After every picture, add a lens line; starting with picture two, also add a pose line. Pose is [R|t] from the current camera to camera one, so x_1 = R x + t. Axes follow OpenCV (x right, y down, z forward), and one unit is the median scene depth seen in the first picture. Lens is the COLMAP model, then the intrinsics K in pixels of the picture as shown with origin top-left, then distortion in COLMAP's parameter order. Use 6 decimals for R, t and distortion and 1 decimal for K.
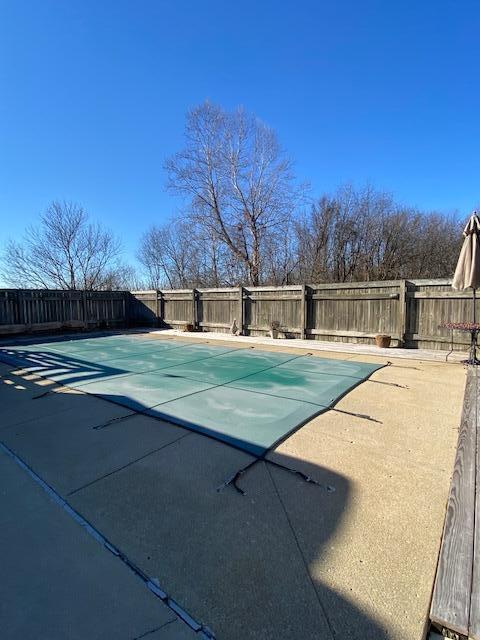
lens RADIAL K [[301.3, 0, 240.0], [0, 301.3, 320.0], [0, 0, 1]] dist [0.000458, 0.000086]
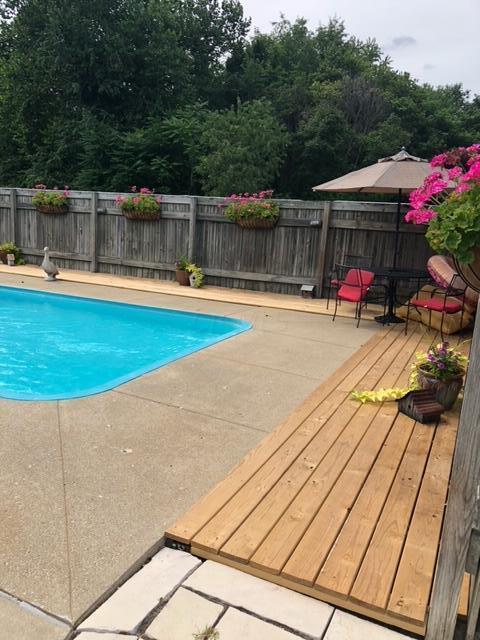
lens RADIAL K [[536.0, 0, 240.0], [0, 536.0, 320.0], [0, 0, 1]] dist [-0.005946, -0.002452]
pose [[0.980674, 0.027418, 0.193721, 0.111738], [-0.052056, 0.991008, 0.123261, -0.004106], [-0.188599, -0.130963, 0.973283, -0.176859]]
